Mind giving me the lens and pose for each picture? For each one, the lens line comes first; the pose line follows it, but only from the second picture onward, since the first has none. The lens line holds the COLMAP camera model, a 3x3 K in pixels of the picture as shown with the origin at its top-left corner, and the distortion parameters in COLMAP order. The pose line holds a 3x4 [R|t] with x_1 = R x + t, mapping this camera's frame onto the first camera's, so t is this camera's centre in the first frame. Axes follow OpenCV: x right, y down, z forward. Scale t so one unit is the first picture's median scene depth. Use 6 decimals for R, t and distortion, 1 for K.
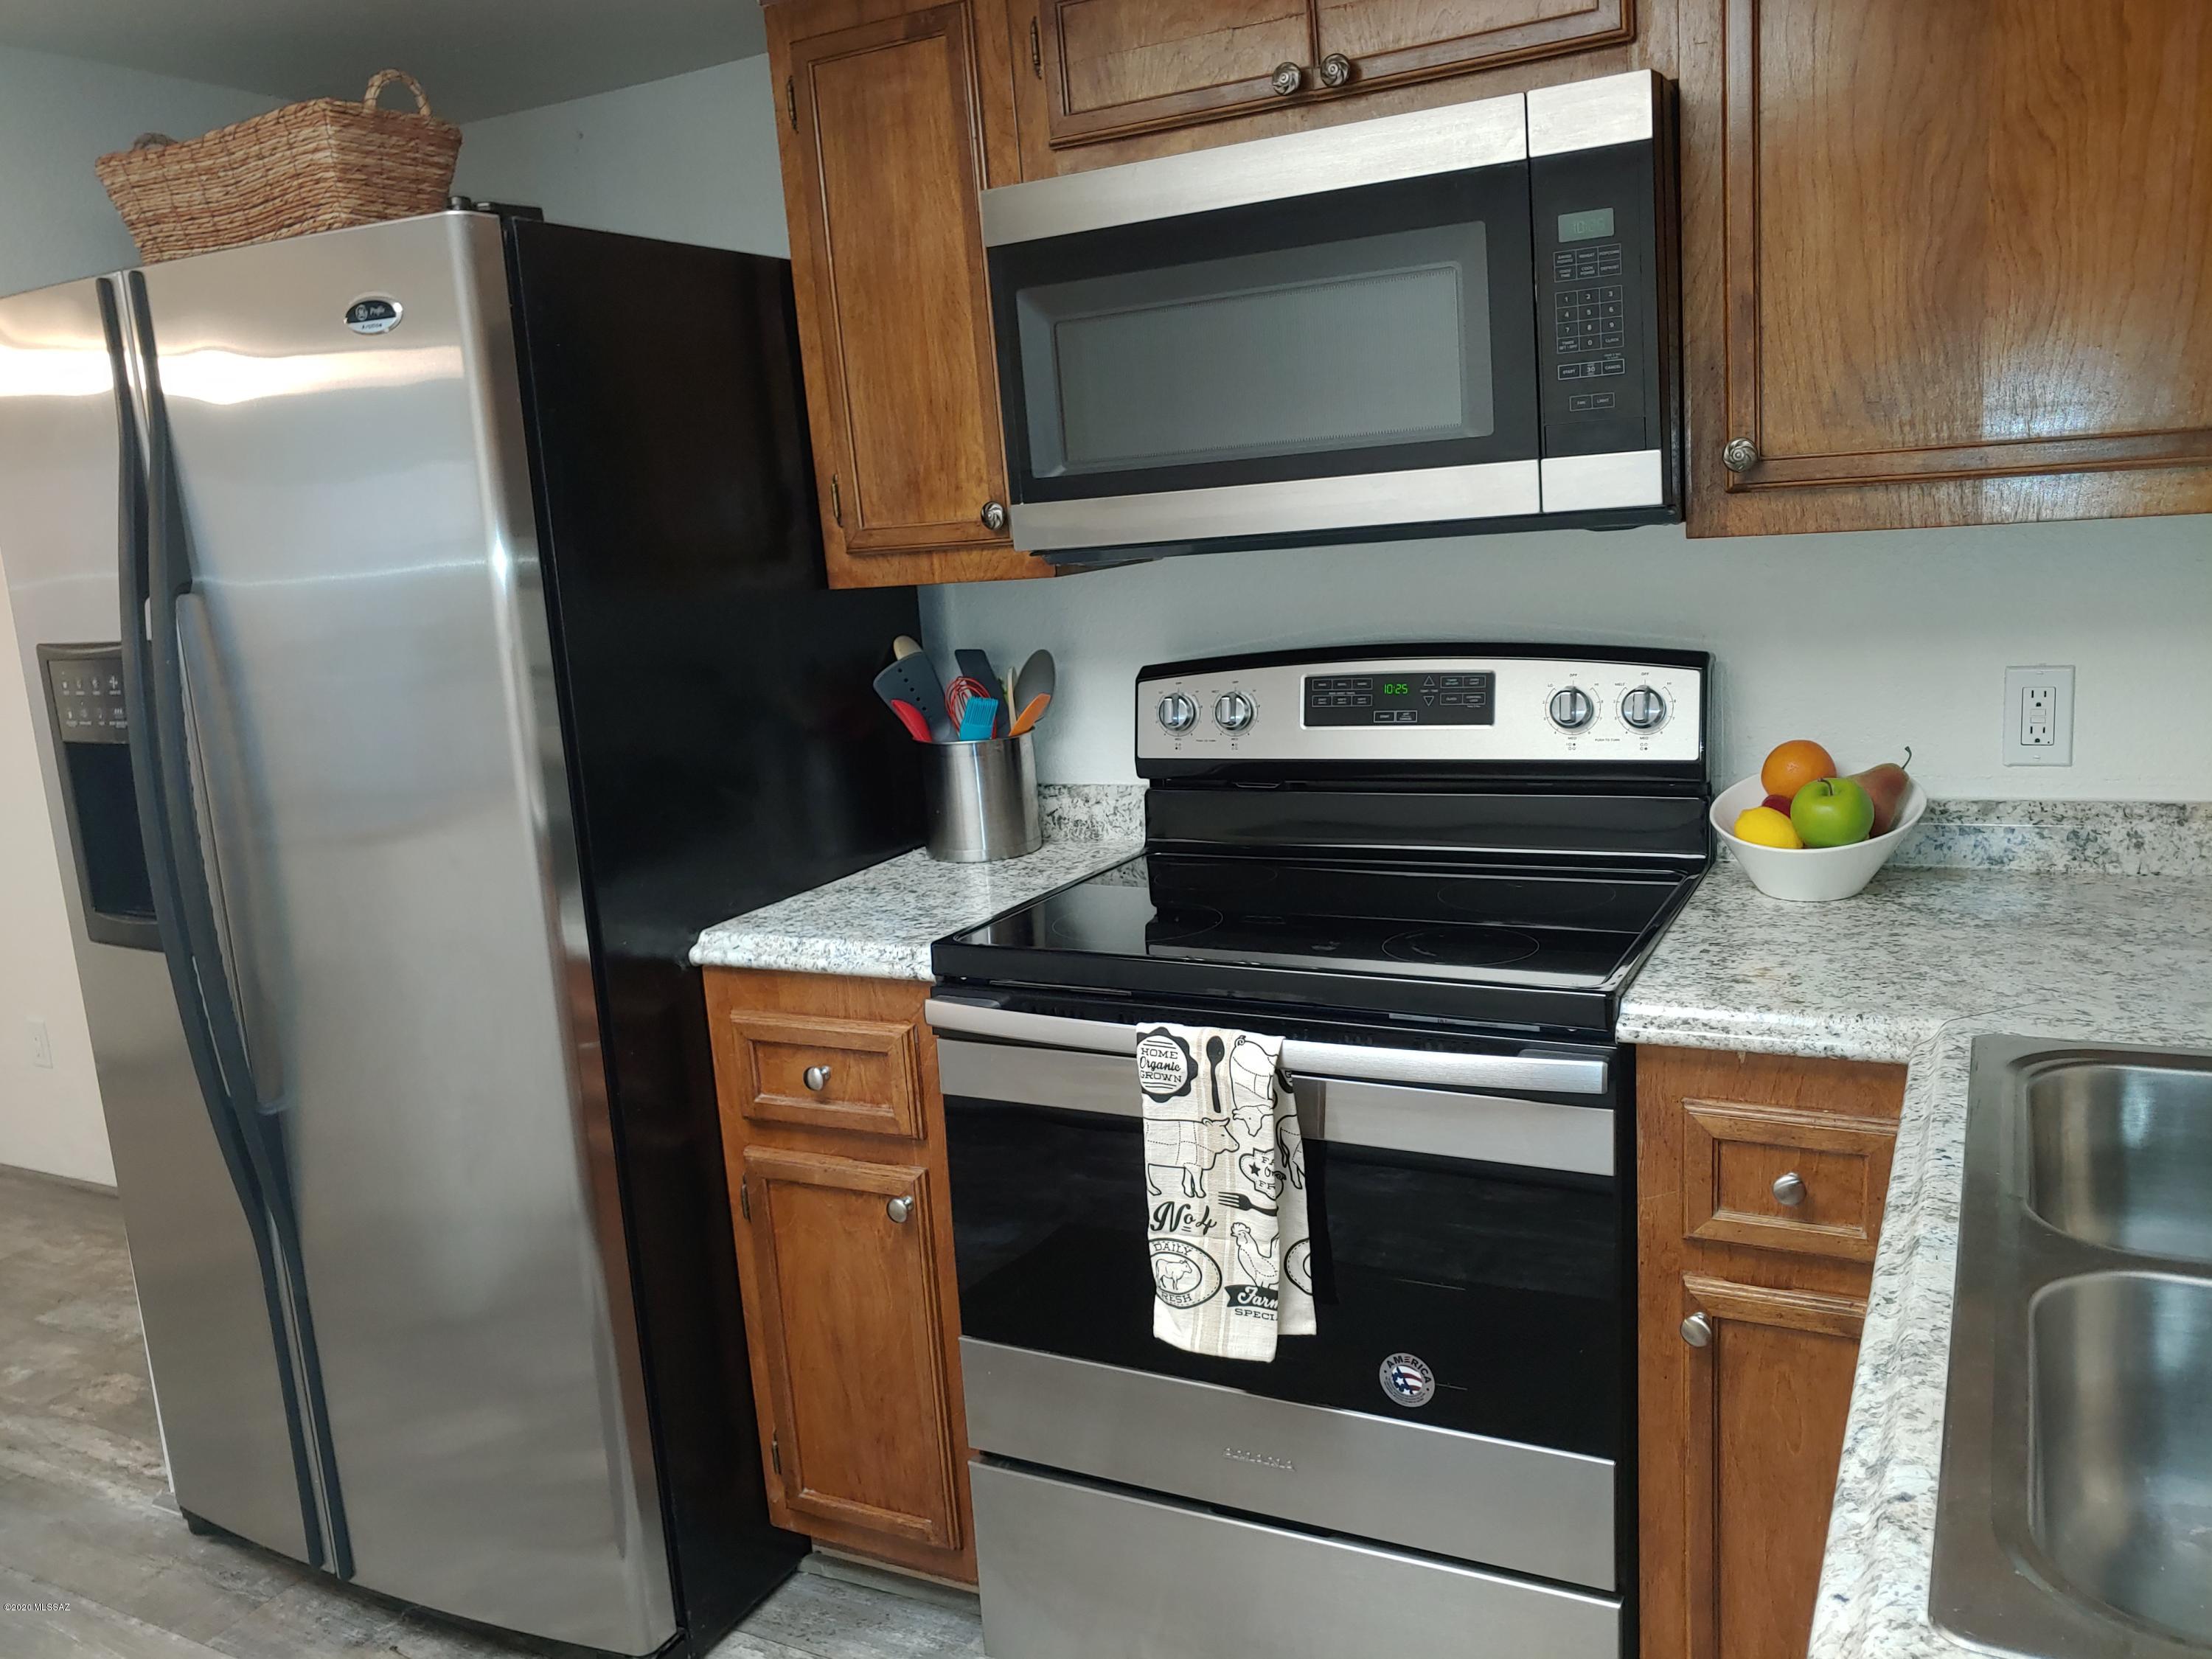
lens RADIAL K [[1704.3, 0, 1113.1], [0, 1704.3, 824.4], [0, 0, 1]] dist [-0.013920, -0.006218]
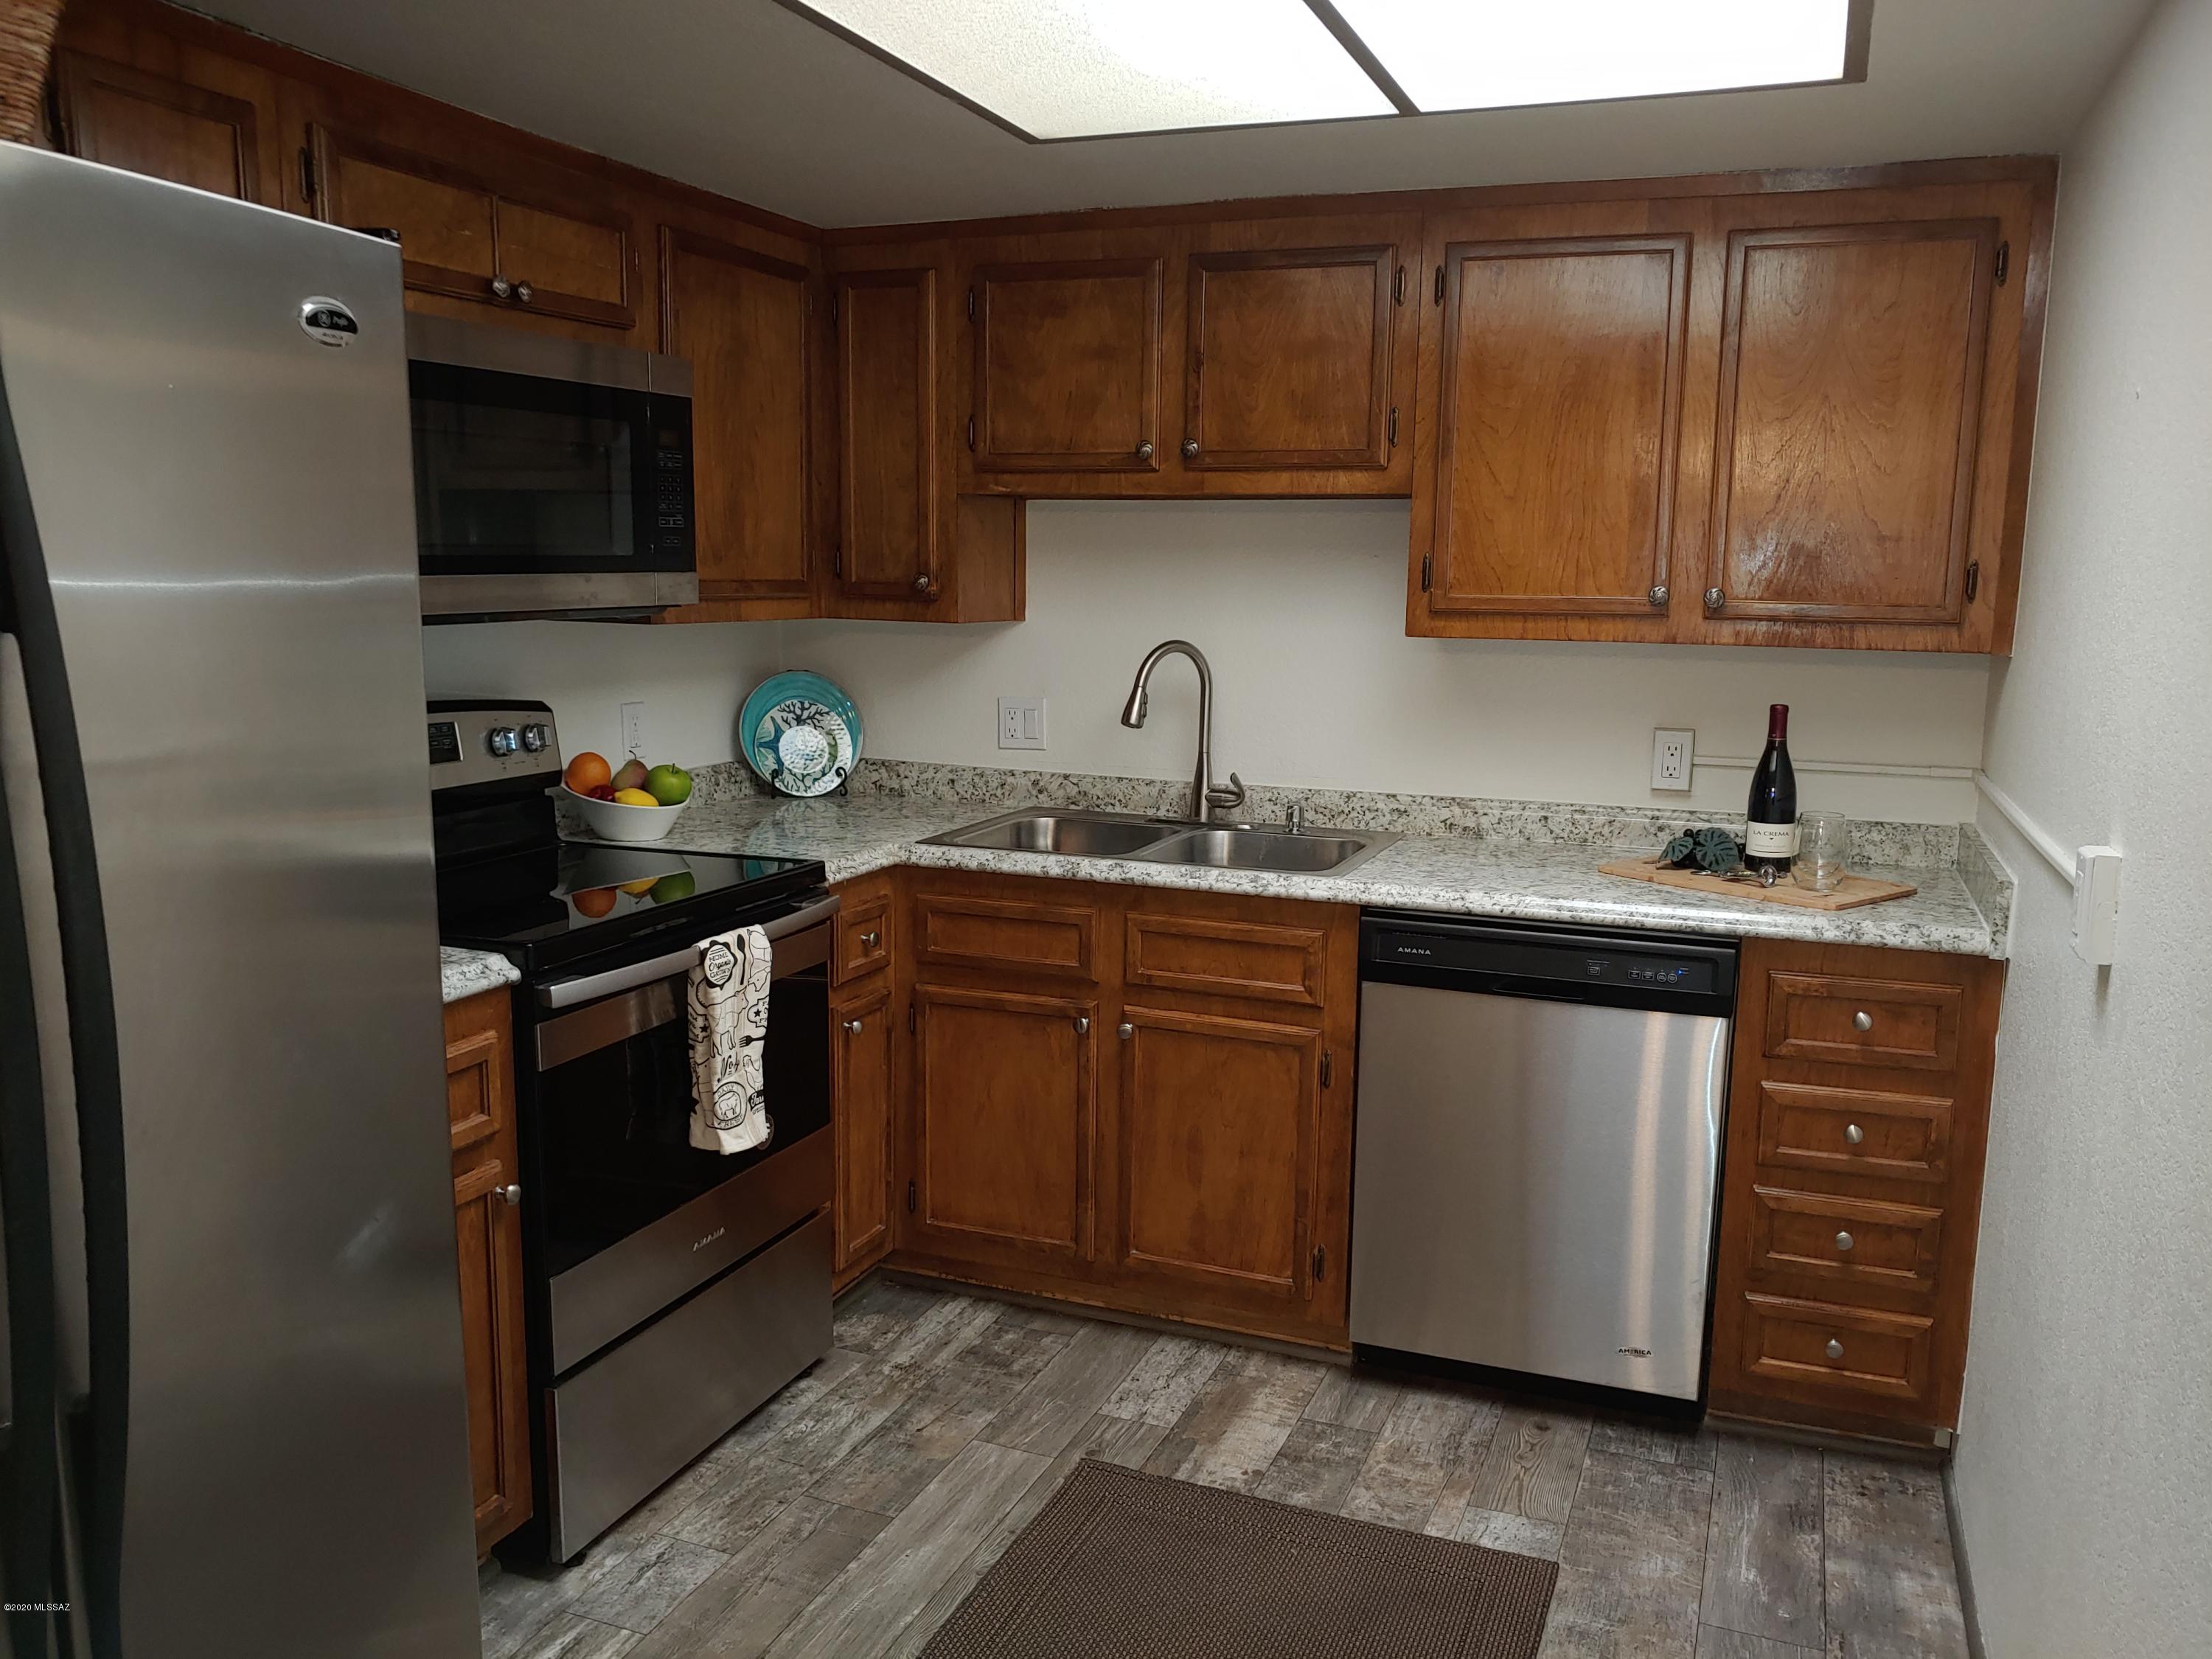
lens RADIAL K [[1704.3, 0, 1111.6], [0, 1704.3, 849.7], [0, 0, 1]] dist [-0.013920, -0.006218]
pose [[-0.107296, -0.099474, 0.989238, -1.458142], [0.168343, 0.978798, 0.116683, -0.072150], [-0.979872, 0.179051, -0.088276, 0.771482]]
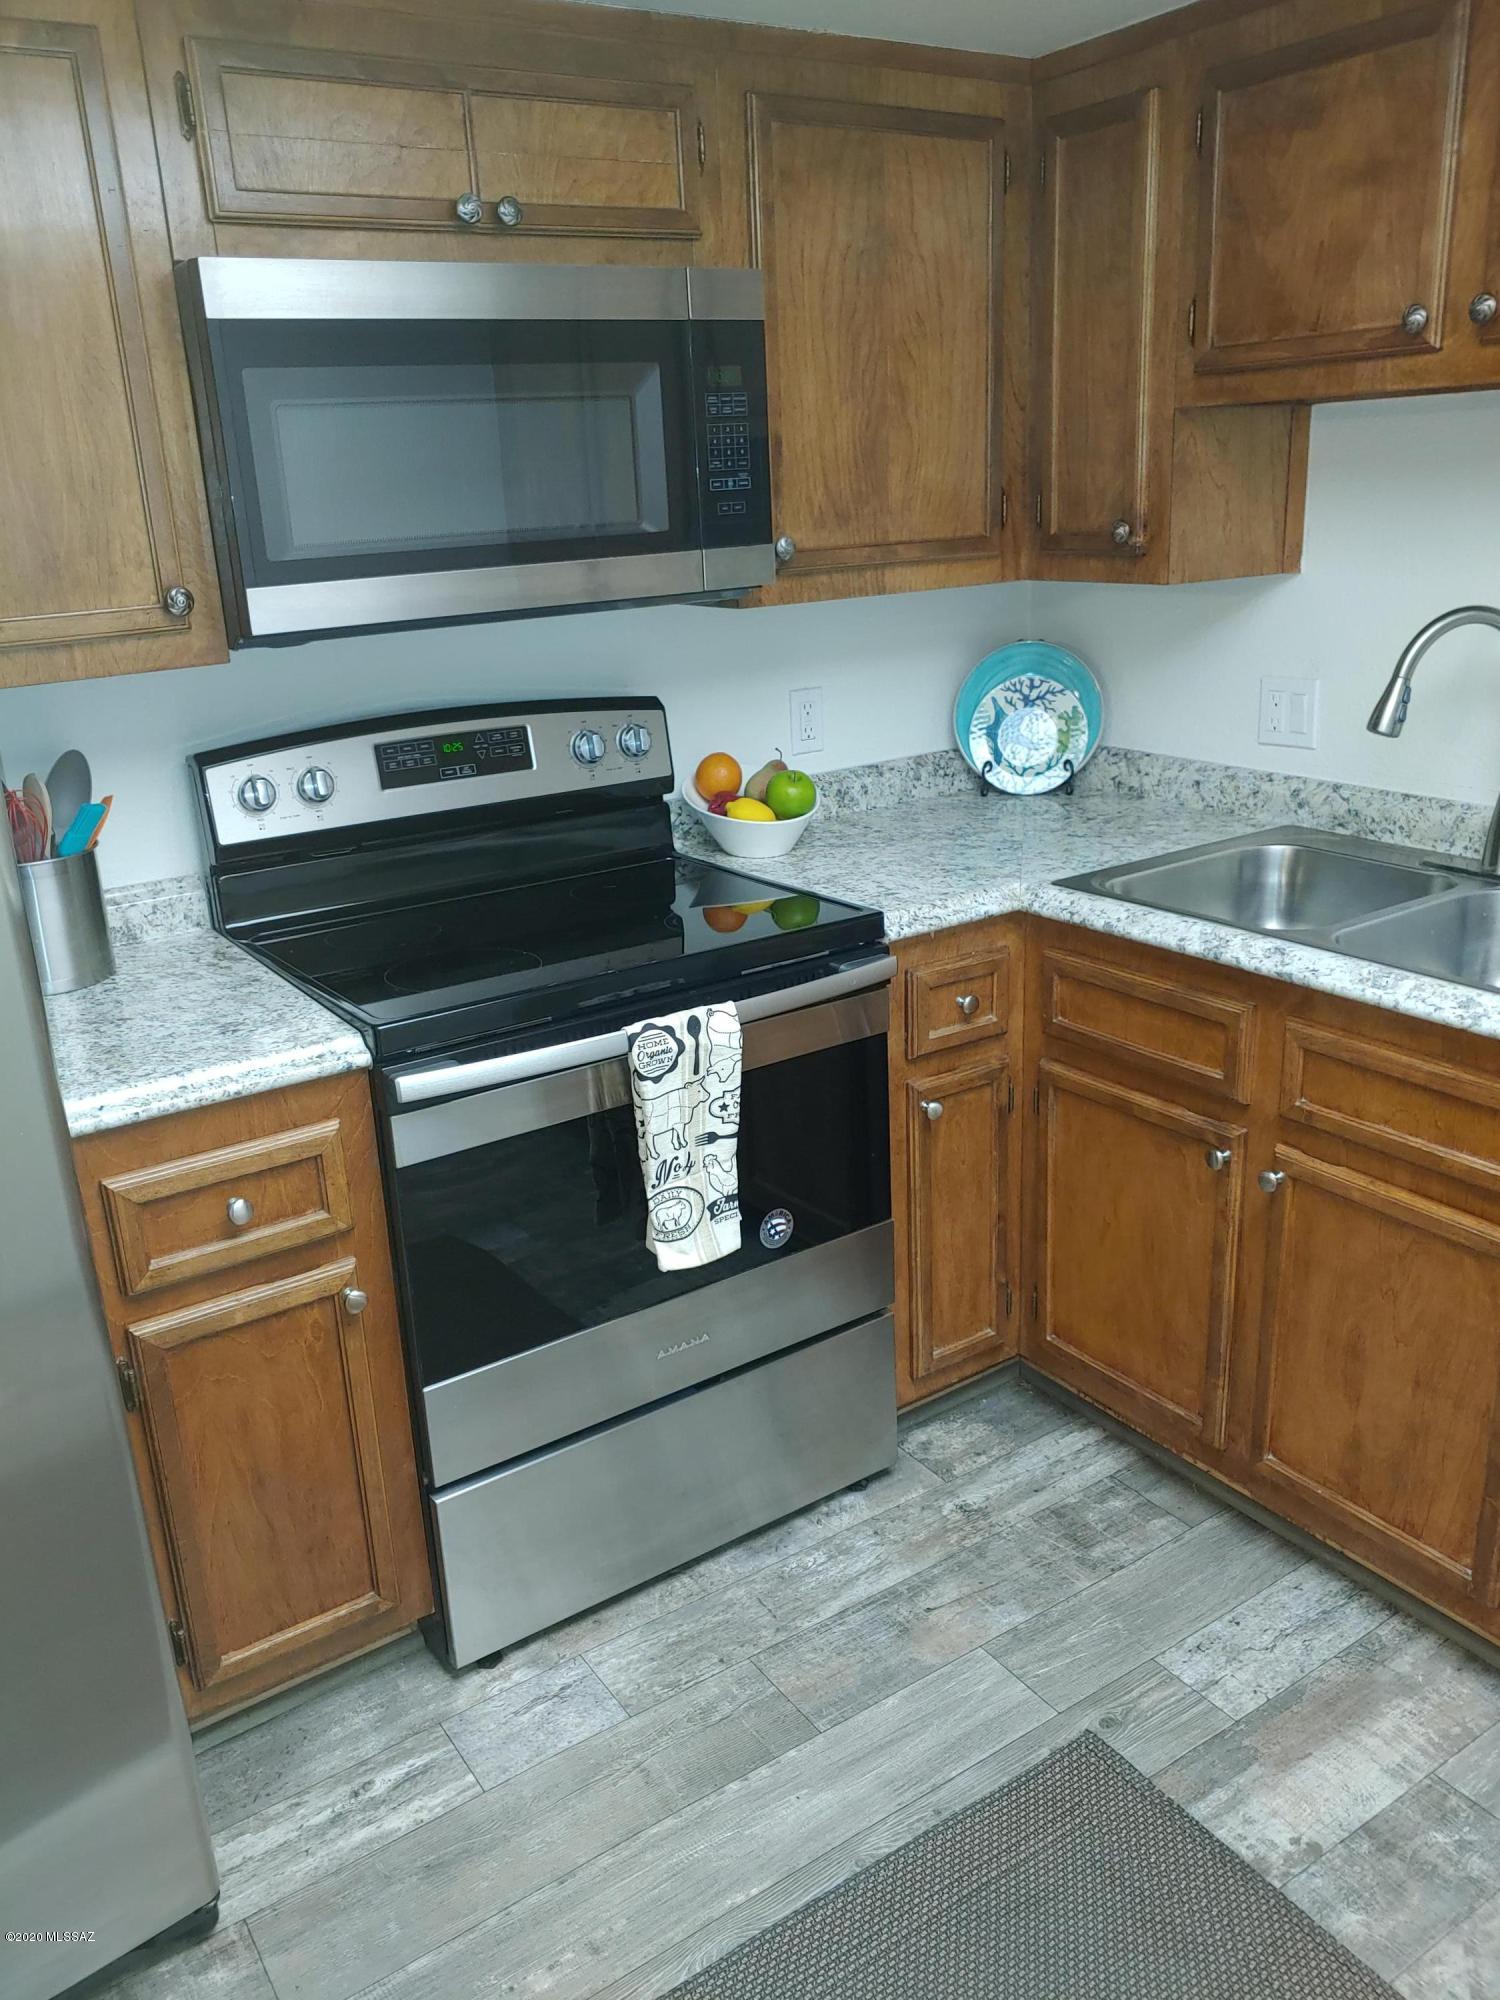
lens RADIAL K [[1541.0, 0, 729.9], [0, 1541.0, 1005.5], [0, 0, 1]] dist [-0.013920, -0.006218]
pose [[0.481879, -0.237157, 0.843534, -0.862500], [0.171936, 0.969554, 0.174366, -0.074157], [-0.859204, 0.061011, 0.507983, 0.387193]]
